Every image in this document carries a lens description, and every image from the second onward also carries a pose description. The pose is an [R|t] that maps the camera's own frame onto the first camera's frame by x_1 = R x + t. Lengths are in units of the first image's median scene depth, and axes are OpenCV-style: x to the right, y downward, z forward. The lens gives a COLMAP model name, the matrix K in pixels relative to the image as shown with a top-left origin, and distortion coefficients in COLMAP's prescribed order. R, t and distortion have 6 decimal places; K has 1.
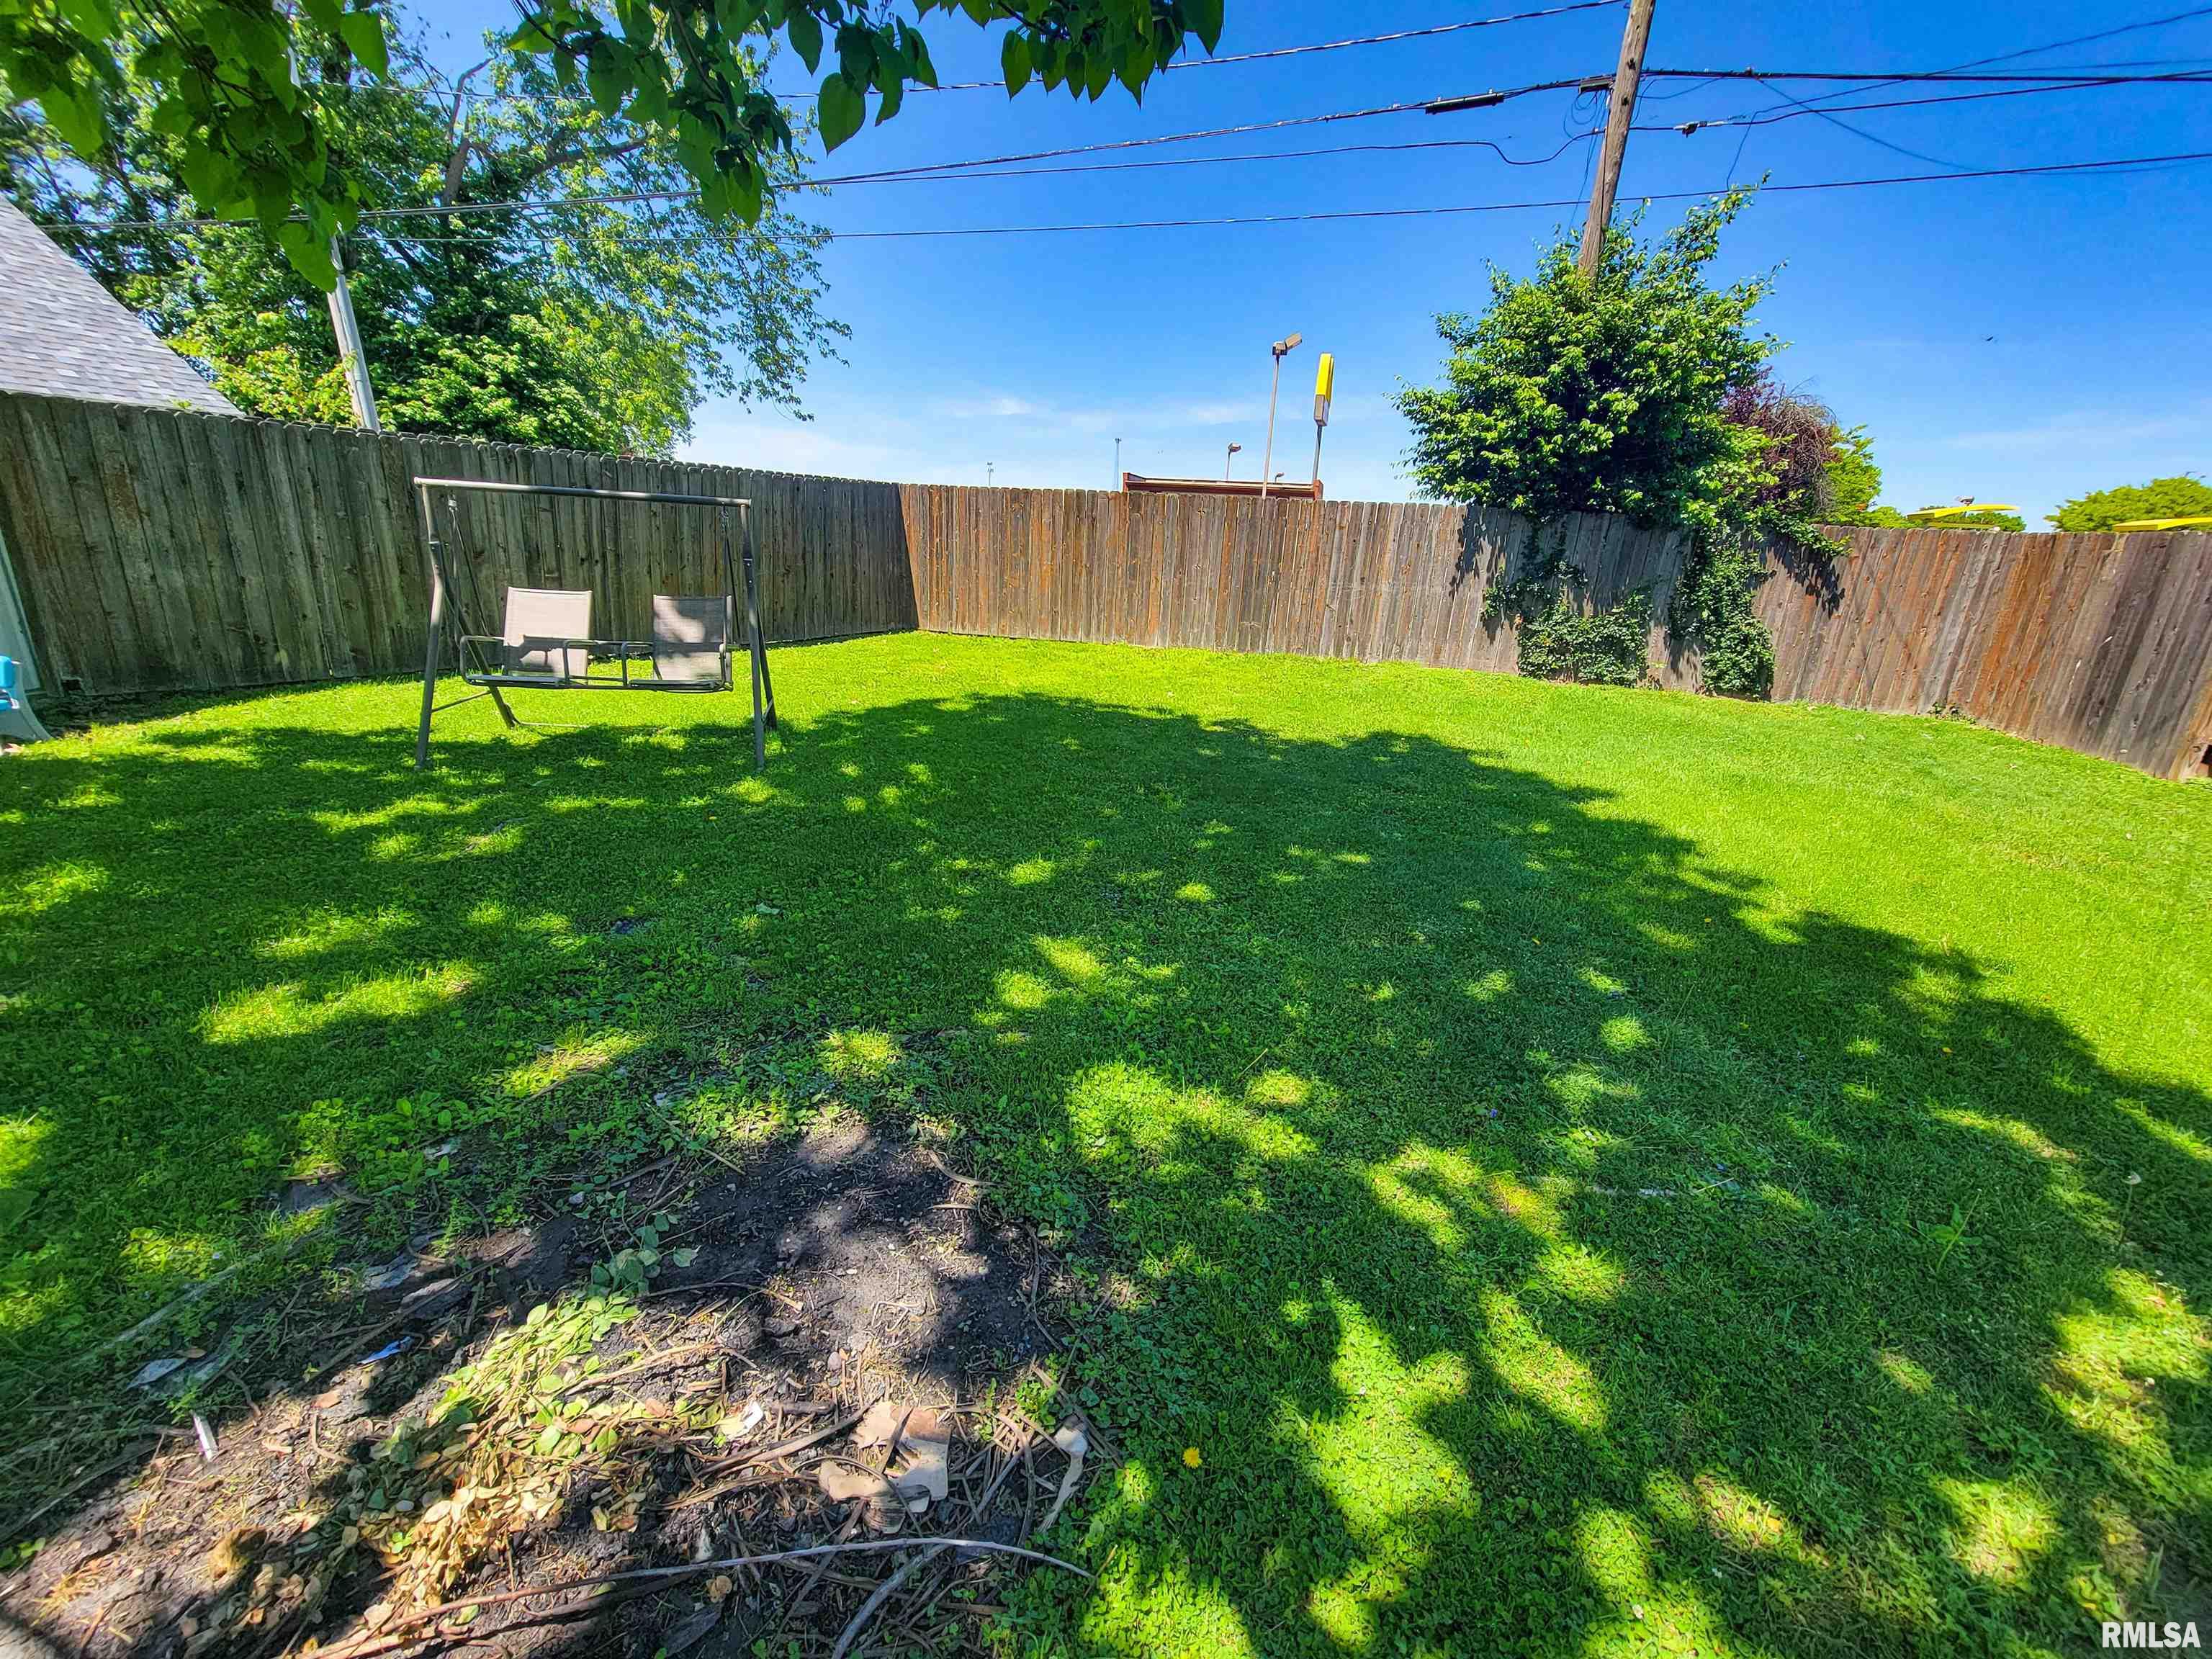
lens RADIAL K [[913.7, 0, 1112.8], [0, 913.7, 837.3], [0, 0, 1]] dist [-0.003701, -0.000762]
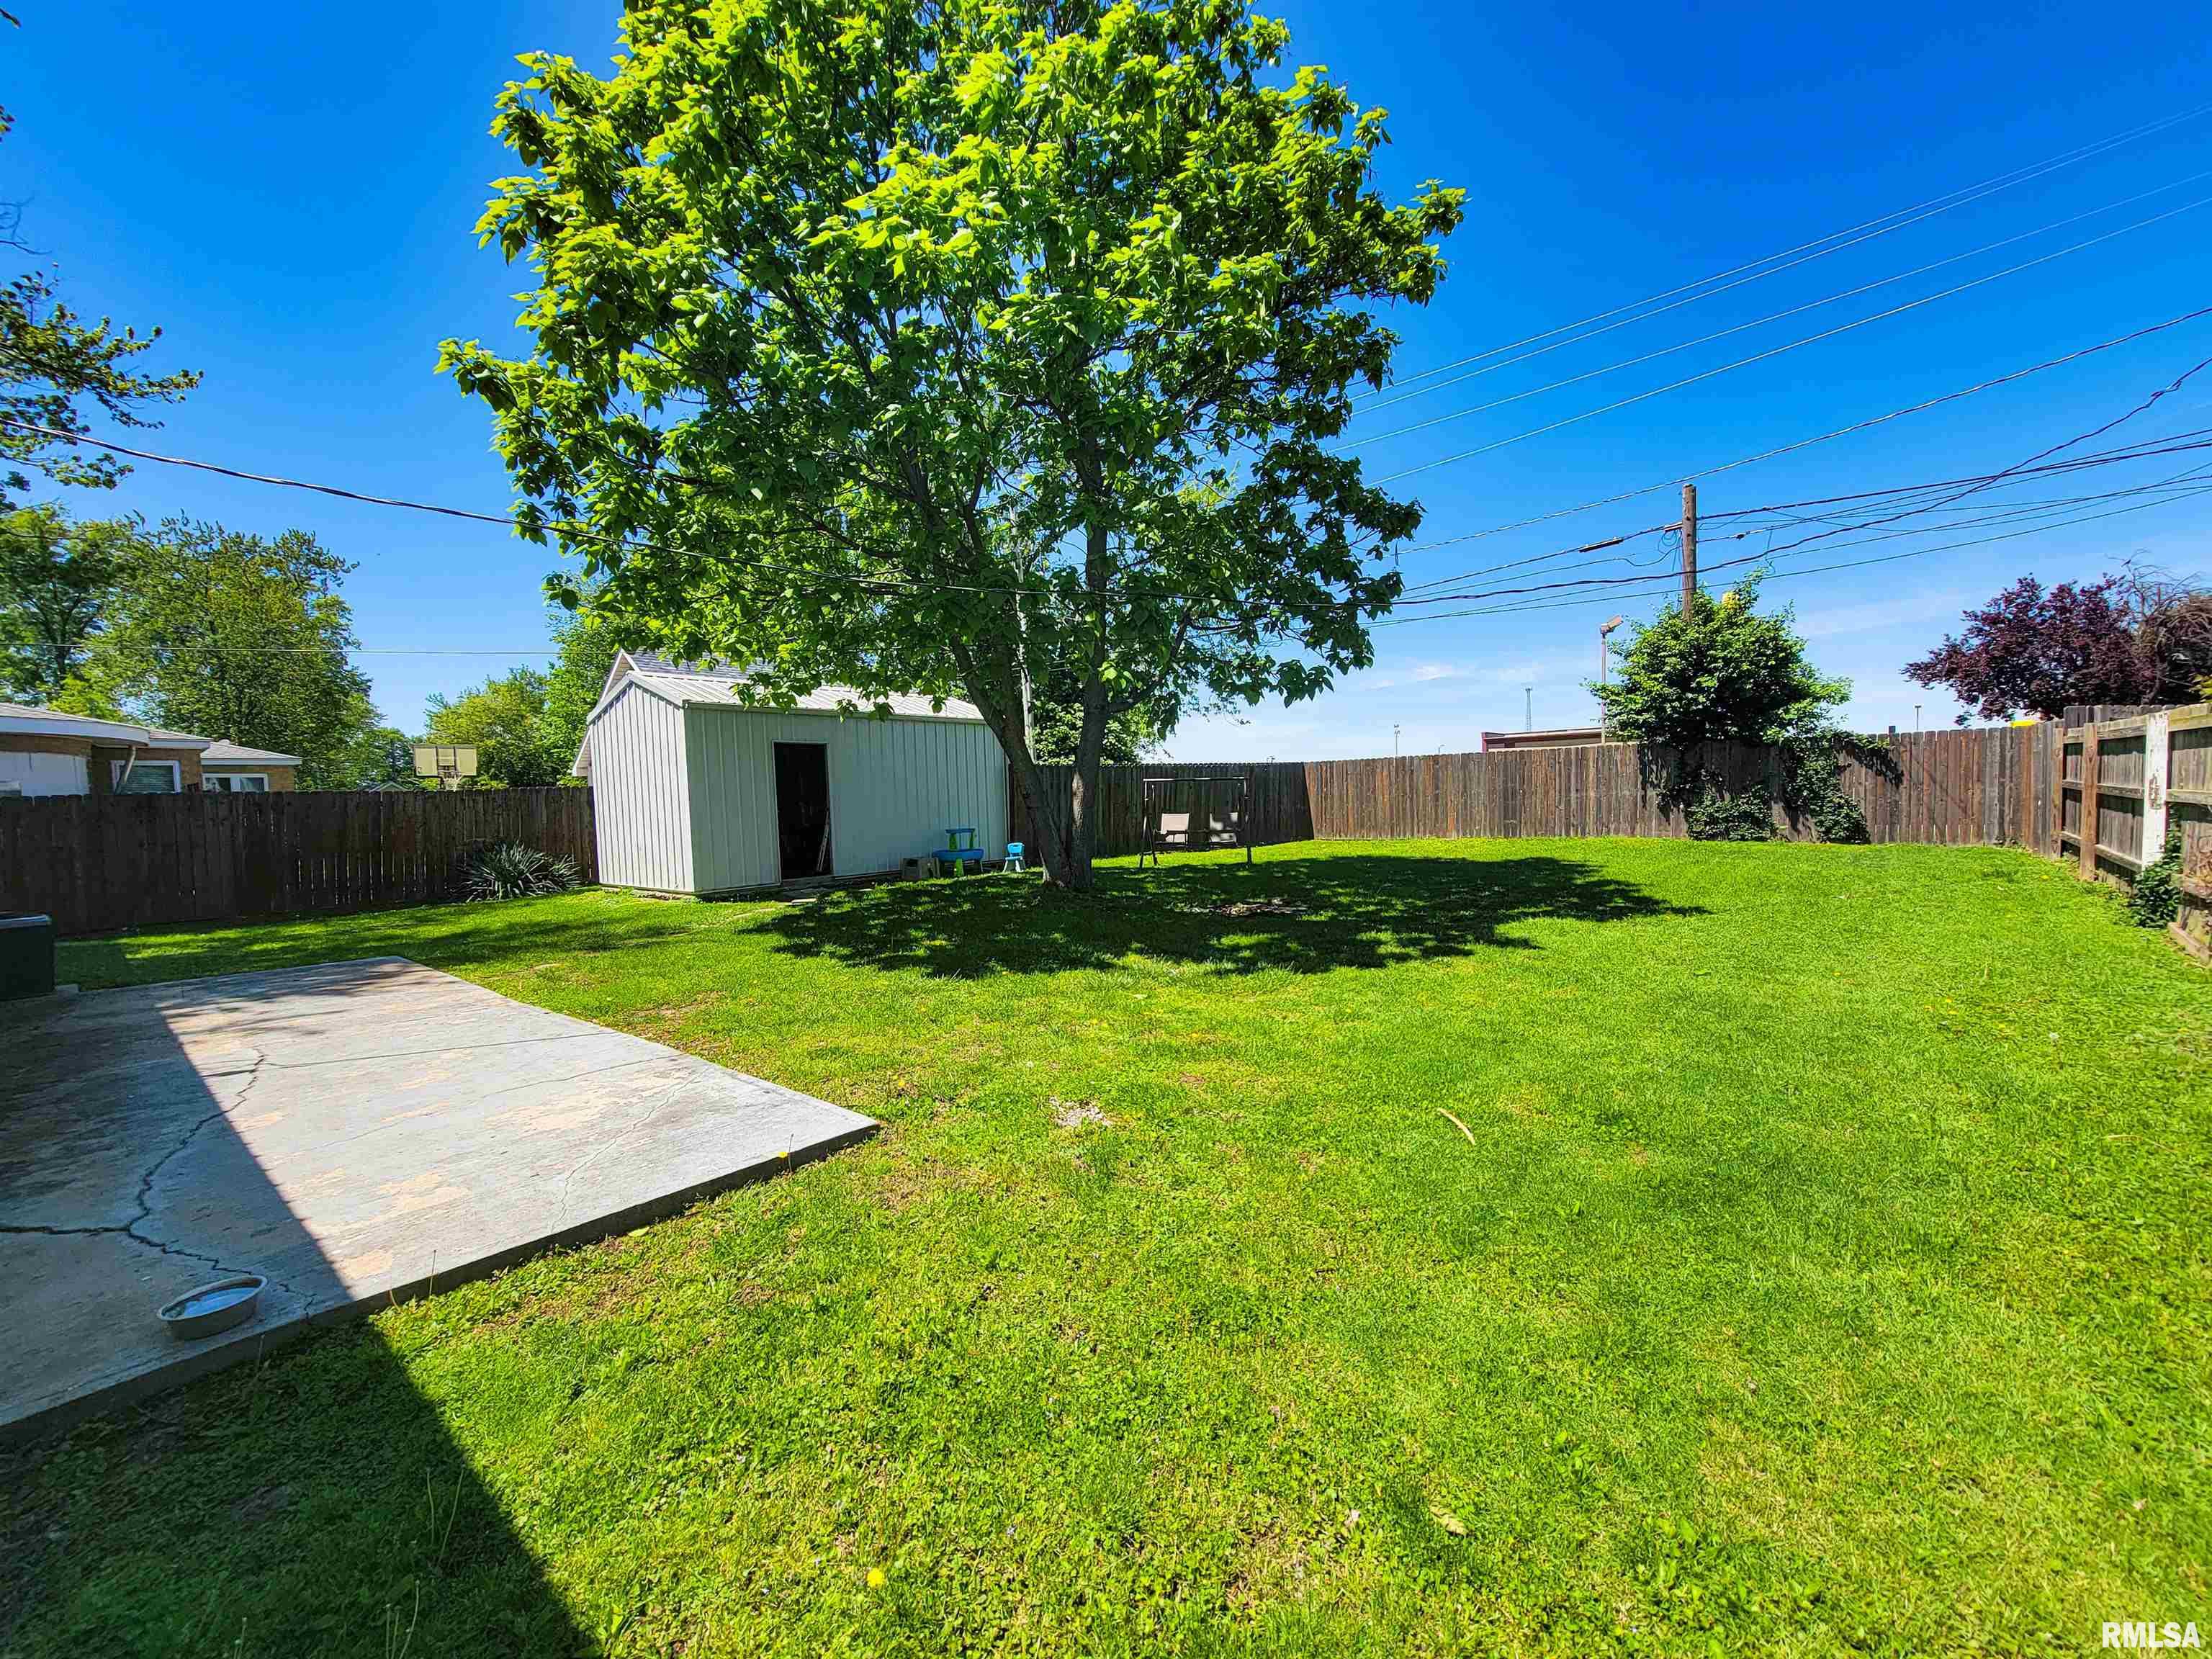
lens RADIAL K [[913.7, 0, 1112.8], [0, 913.7, 837.3], [0, 0, 1]] dist [-0.003701, -0.000762]
pose [[0.905379, -0.059036, -0.420480, 0.214738], [-0.058089, 0.963755, -0.260389, 0.305375], [0.420612, 0.260176, 0.869134, -0.847112]]
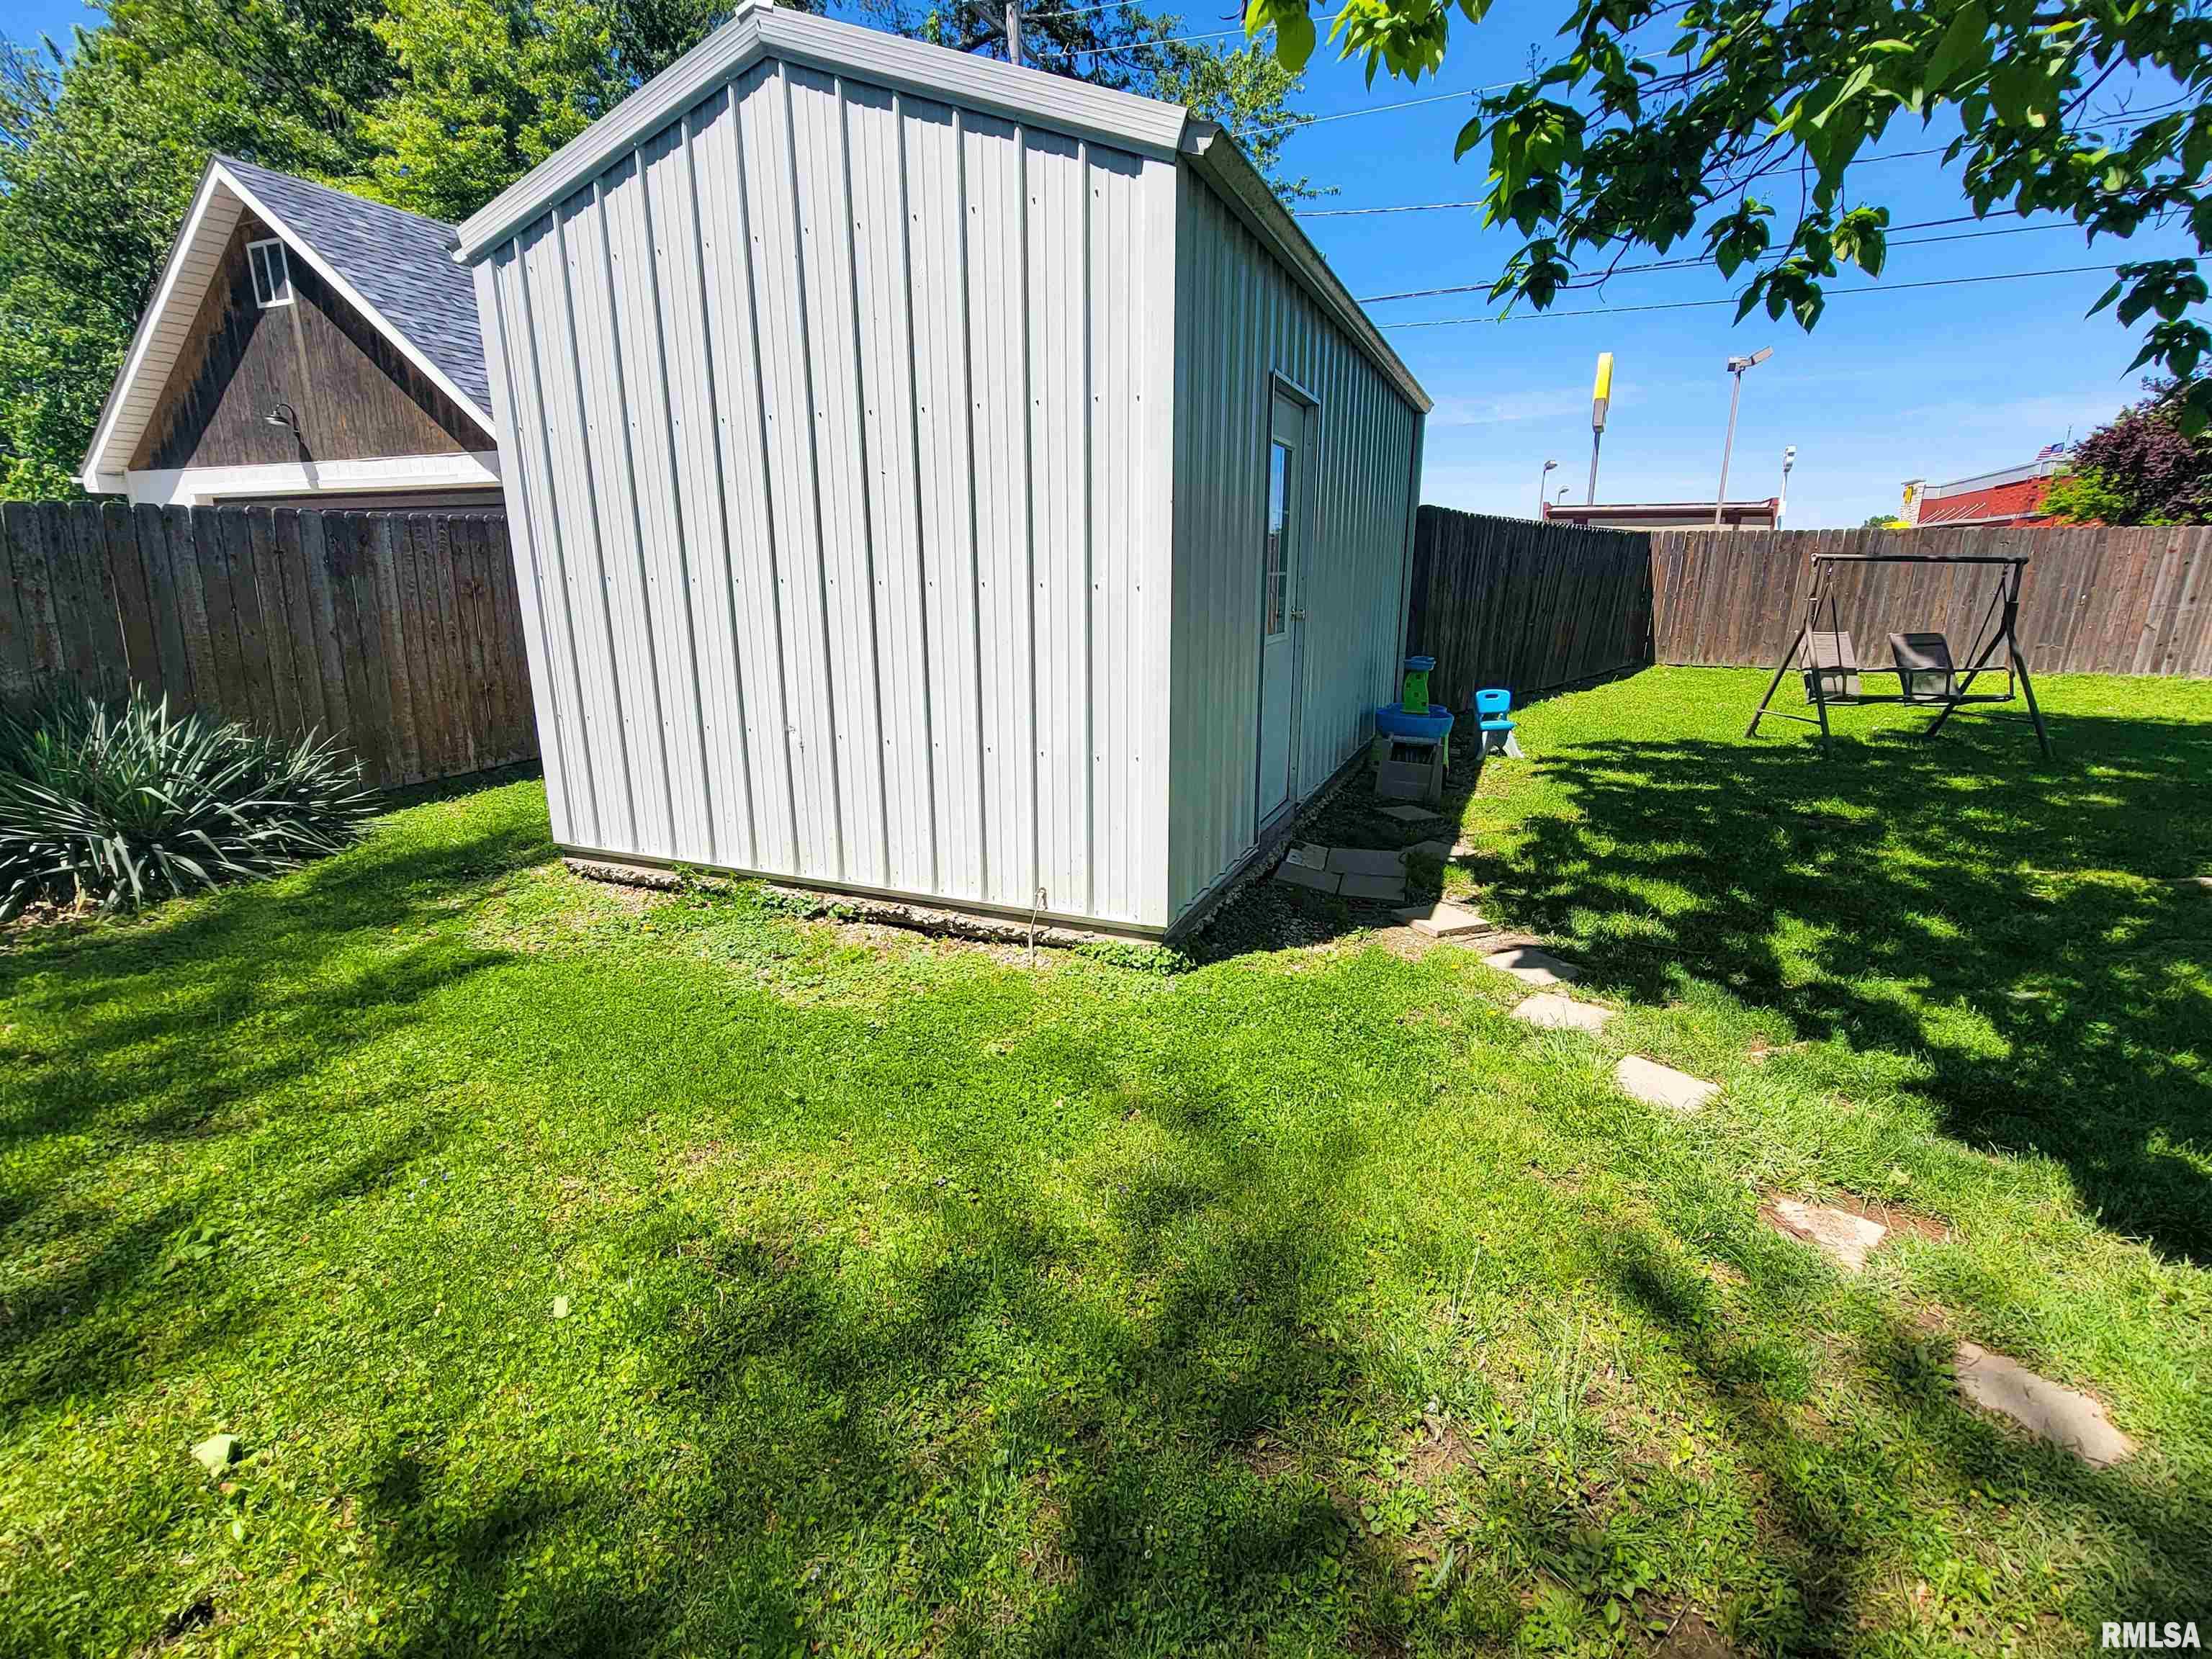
lens RADIAL K [[1052.7, 0, 1106.0], [0, 1052.7, 829.5], [0, 0, 1]] dist [0.001034, 0.001083]
pose [[0.989832, -0.011380, -0.141783, -0.831540], [0.000526, 0.997080, -0.076360, 0.073025], [0.142238, 0.075510, 0.986948, -0.357965]]
